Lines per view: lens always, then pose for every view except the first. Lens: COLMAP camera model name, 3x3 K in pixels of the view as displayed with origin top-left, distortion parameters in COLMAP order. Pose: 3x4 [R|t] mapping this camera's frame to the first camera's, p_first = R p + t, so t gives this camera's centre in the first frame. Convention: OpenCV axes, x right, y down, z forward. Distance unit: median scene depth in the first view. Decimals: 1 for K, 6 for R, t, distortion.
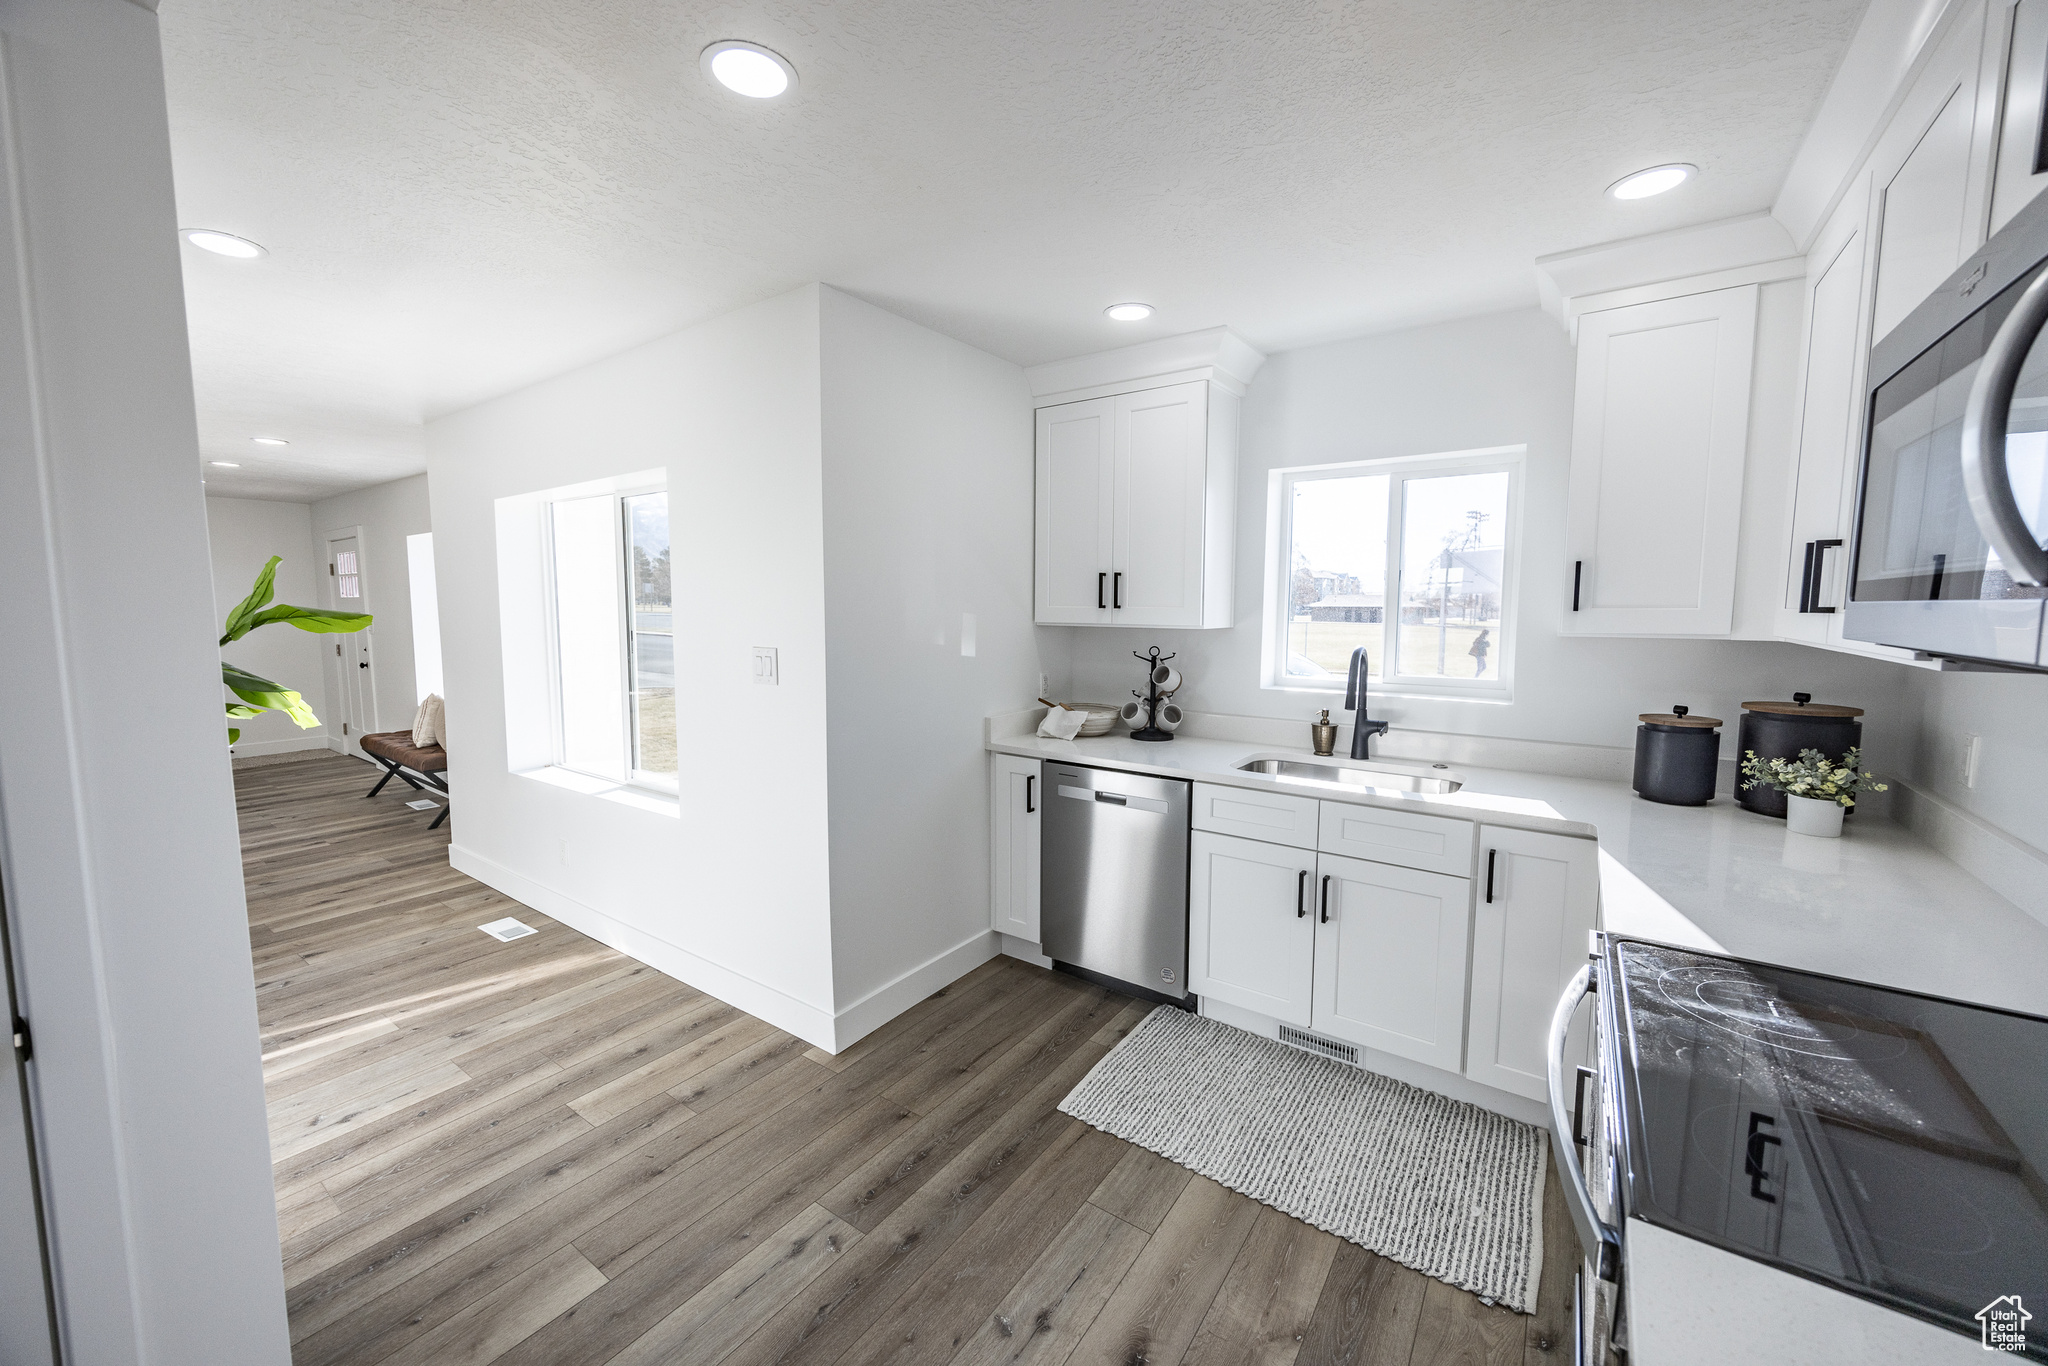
lens RADIAL K [[777.3, 0, 1023.2], [0, 777.3, 677.9], [0, 0, 1]] dist [-0.003286, -0.000249]
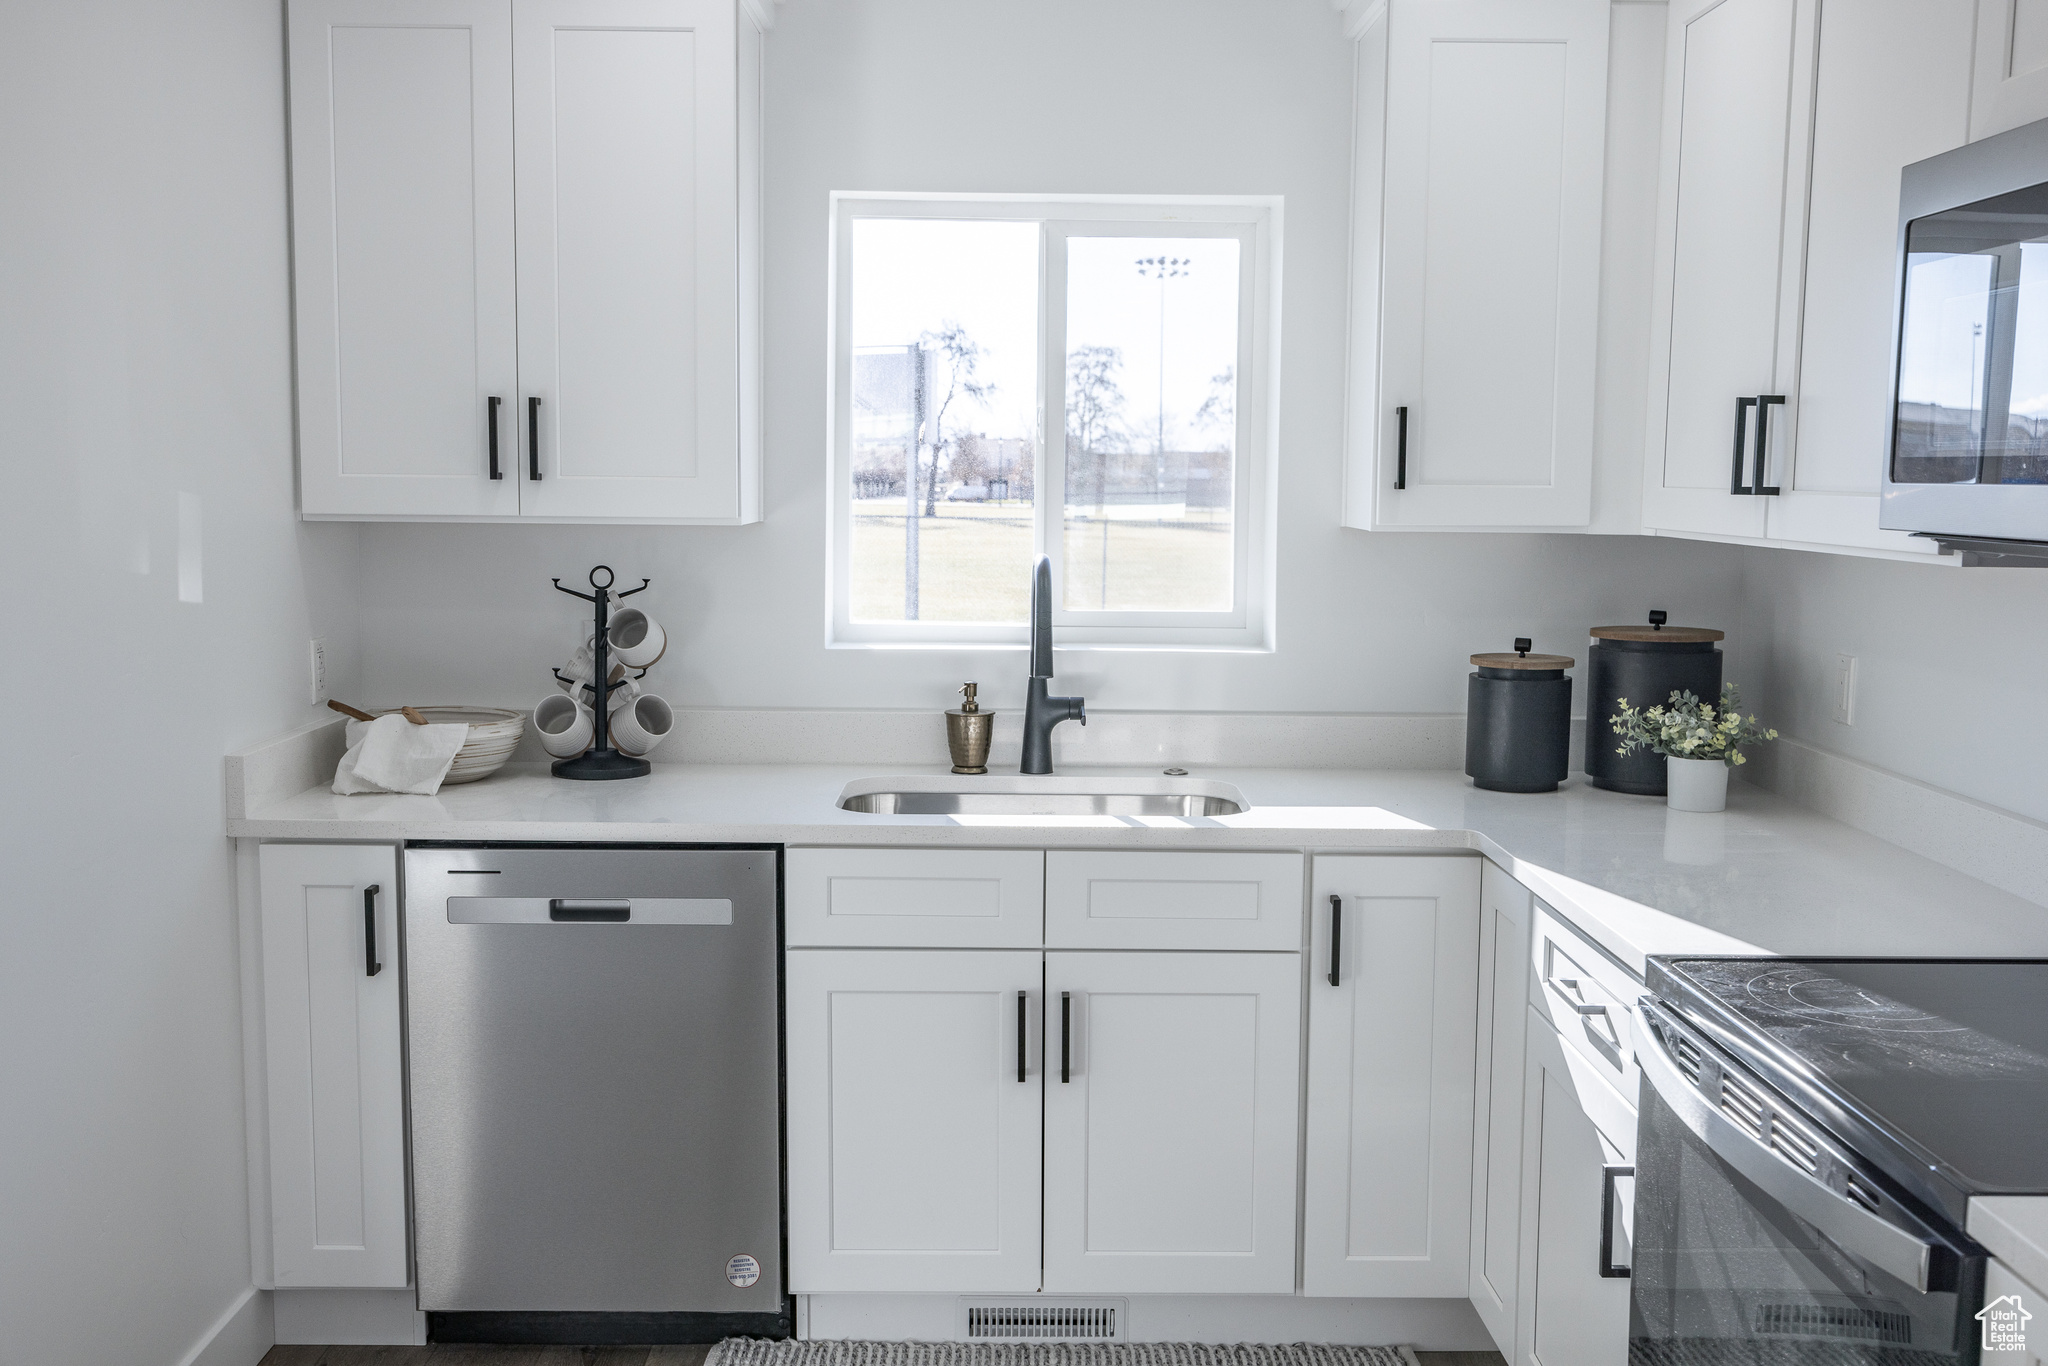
lens RADIAL K [[1933.1, 0, 1020.1], [0, 1933.1, 683.7], [0, 0, 1]] dist [0.019536, 0.000000]
pose [[0.807247, -0.058691, 0.587288, -0.351955], [0.046558, 0.998275, 0.035768, -0.002462], [-0.588374, -0.001530, 0.808587, -0.037957]]
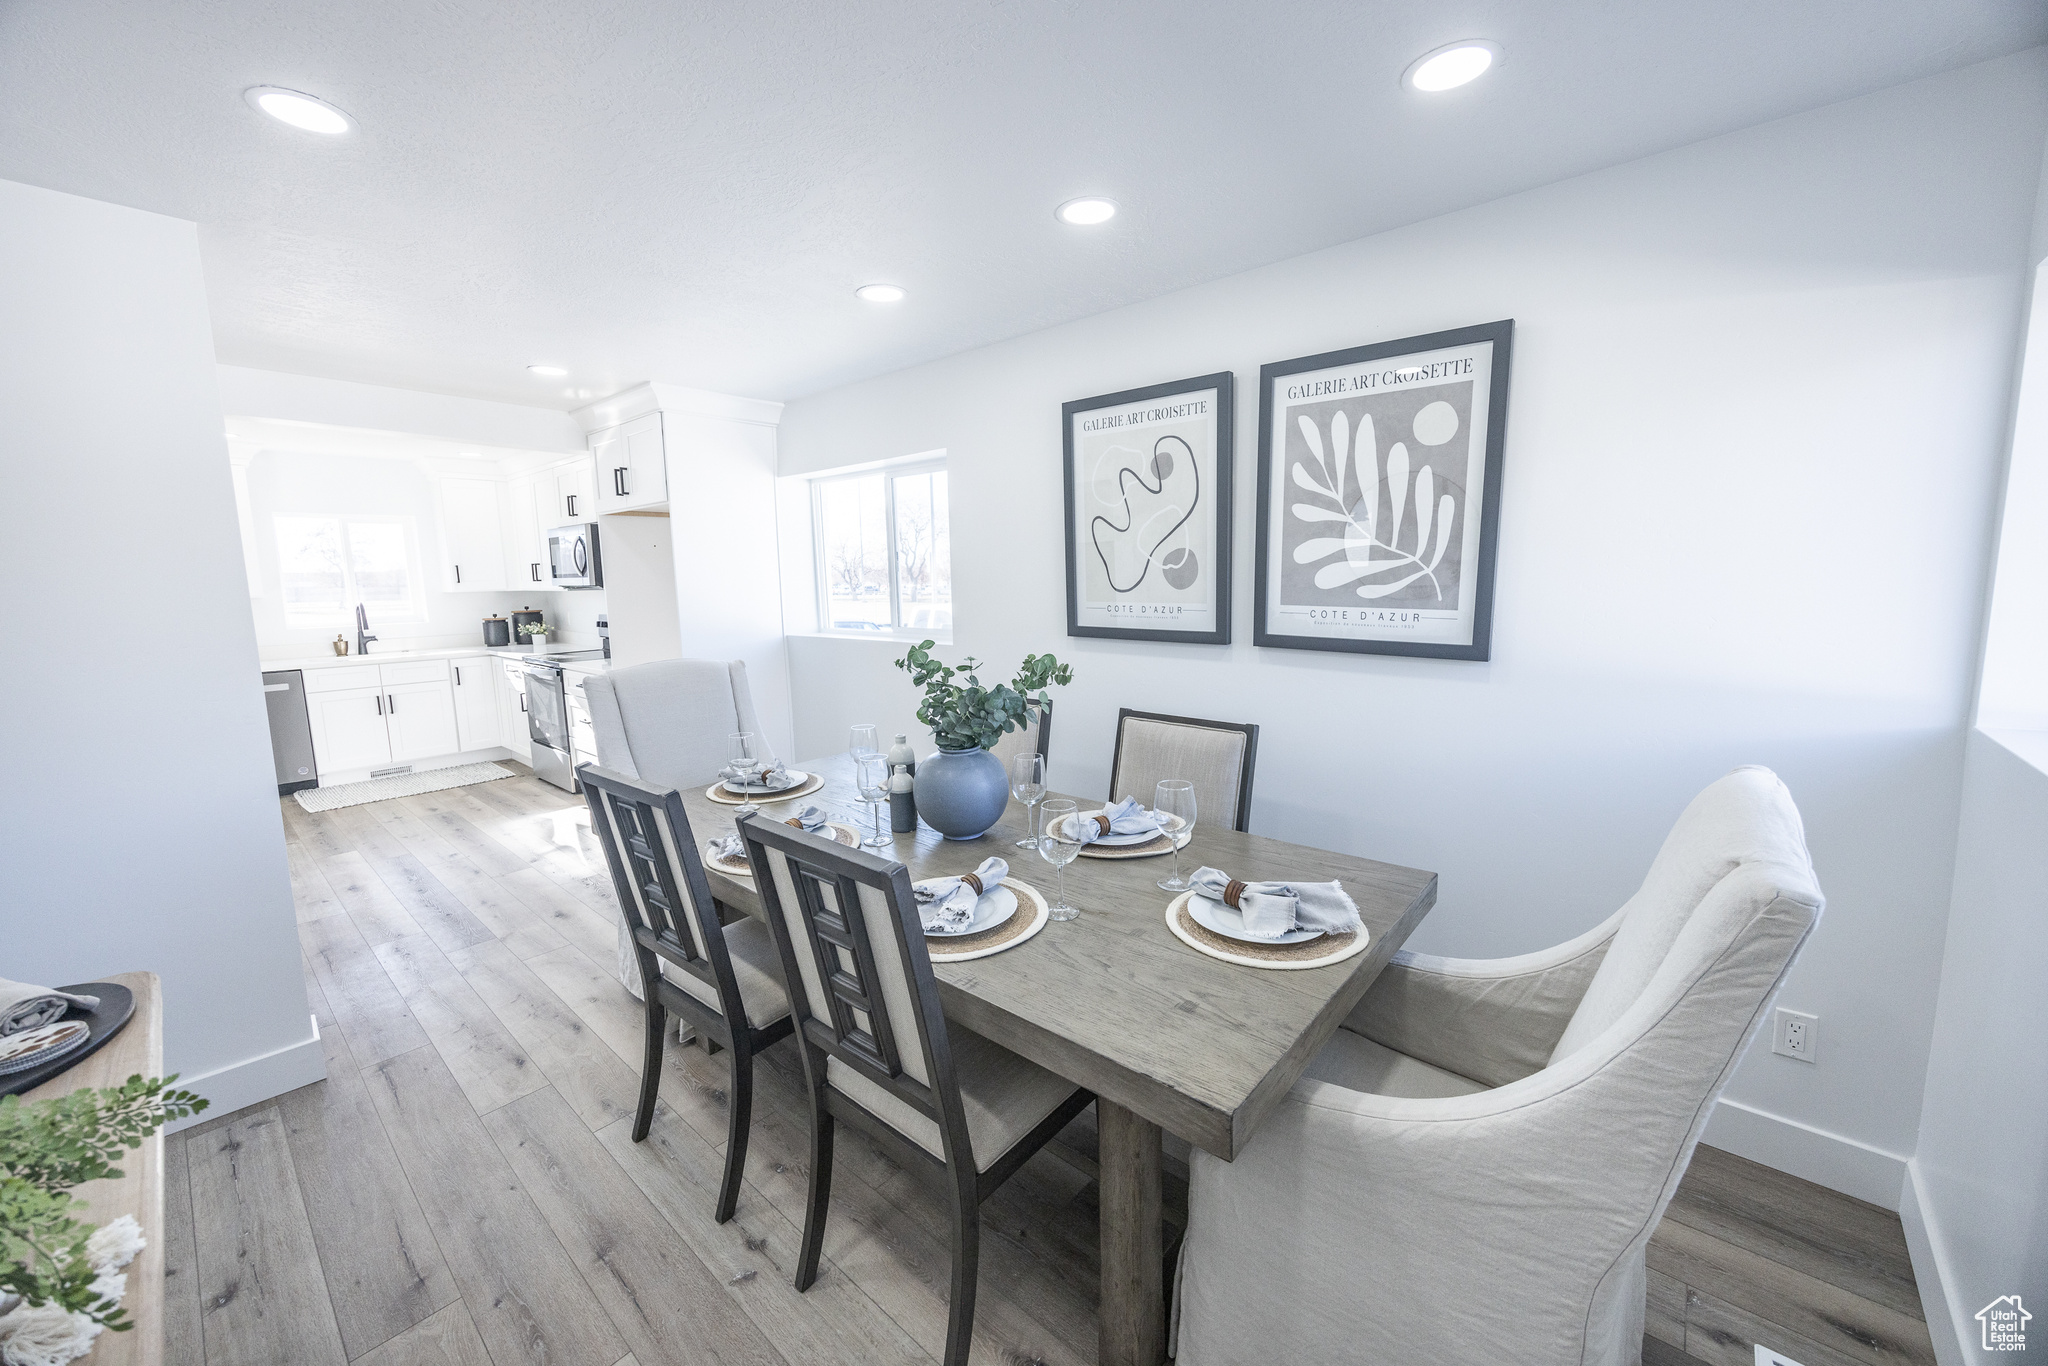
lens RADIAL K [[777.3, 0, 1026.0], [0, 777.3, 676.5], [0, 0, 1]] dist [-0.003286, -0.000249]
pose [[0.100879, -0.136705, 0.985462, -1.604566], [0.111173, 0.985860, 0.125380, 0.105126], [-0.988668, 0.096909, 0.114650, -1.121289]]
